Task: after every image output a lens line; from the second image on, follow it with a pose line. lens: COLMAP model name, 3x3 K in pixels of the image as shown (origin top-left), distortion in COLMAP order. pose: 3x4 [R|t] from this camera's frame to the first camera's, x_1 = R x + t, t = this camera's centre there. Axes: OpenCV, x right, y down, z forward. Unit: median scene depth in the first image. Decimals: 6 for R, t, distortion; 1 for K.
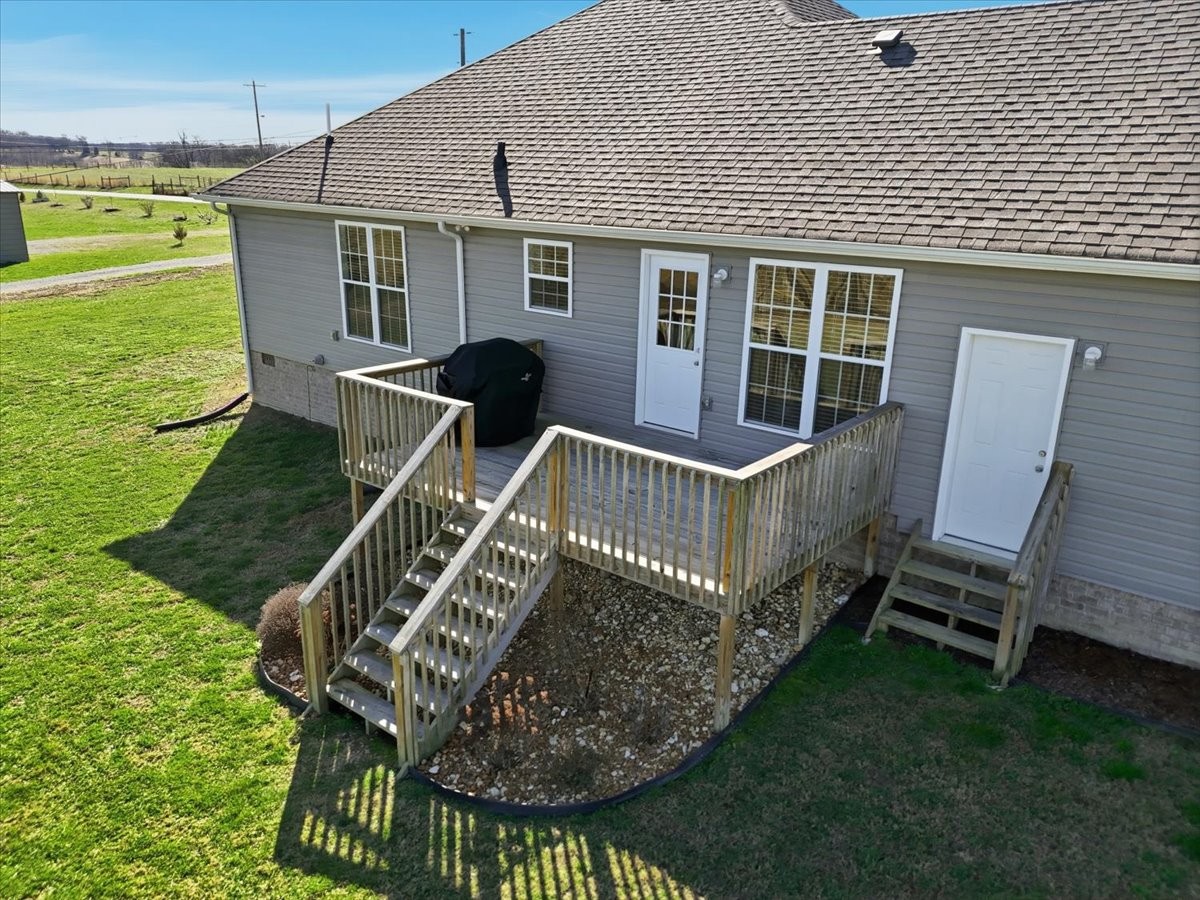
lens RADIAL K [[894.7, 0, 590.7], [0, 894.7, 460.5], [0, 0, 1]] dist [0.059851, -0.037172]
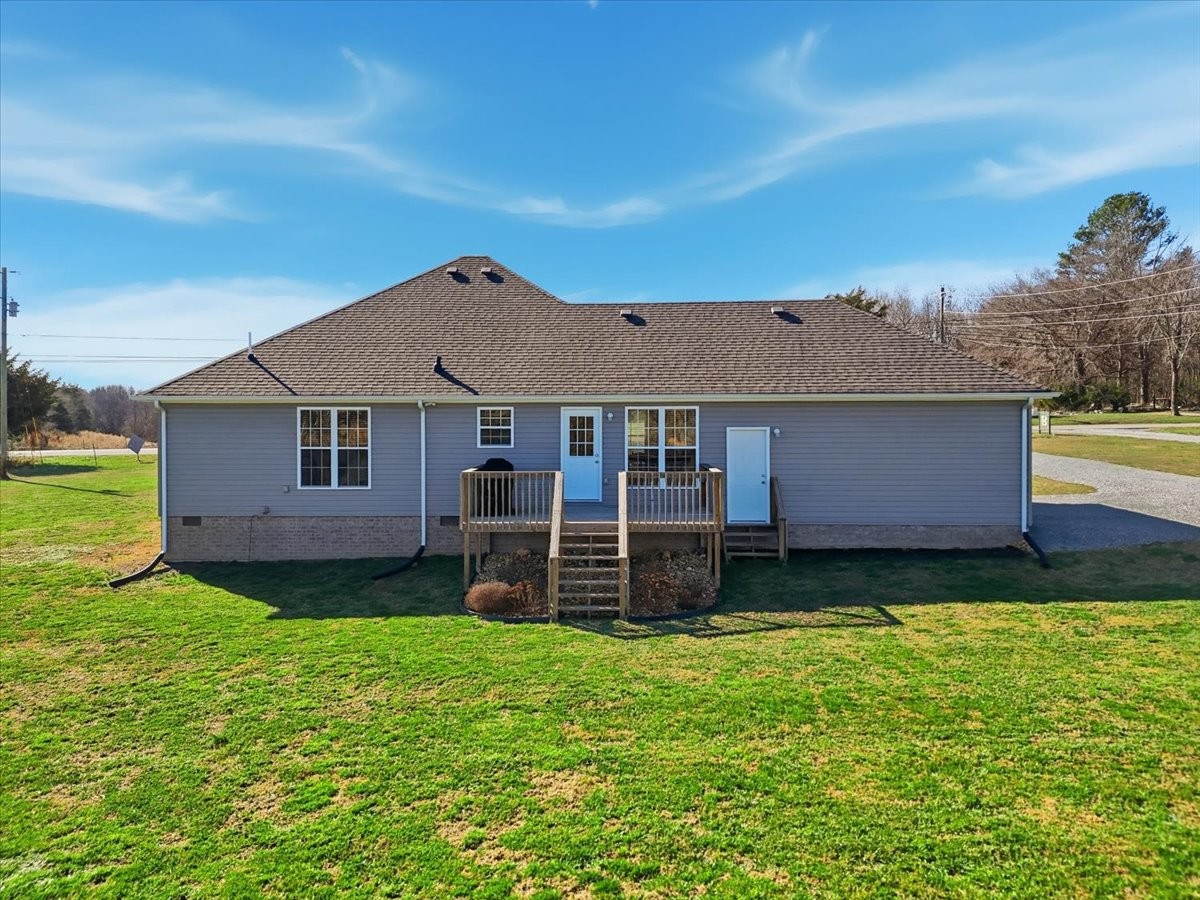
lens RADIAL K [[894.7, 0, 593.6], [0, 894.7, 440.4], [0, 0, 1]] dist [0.059851, -0.037172]
pose [[0.798650, -0.036980, 0.600658, -1.047169], [0.205333, 0.954959, -0.214223, 0.259434], [-0.565682, 0.294424, 0.770272, -0.496967]]
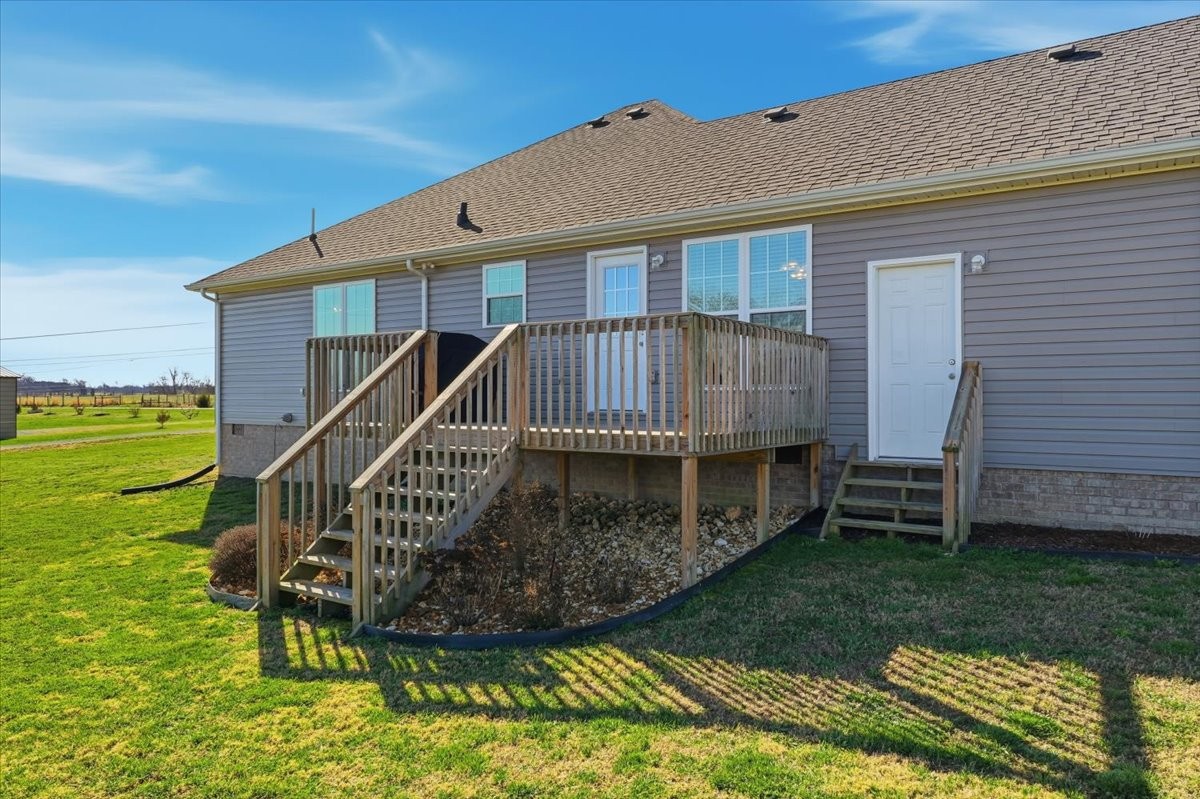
lens RADIAL K [[815.3, 0, 599.4], [0, 815.3, 399.8], [0, 0, 1]] dist [-0.002927, 0.005471]
pose [[0.996553, -0.014616, 0.081659, -0.015983], [0.039283, 0.950141, -0.309338, 0.267387], [-0.073066, 0.311479, 0.947440, 0.072662]]
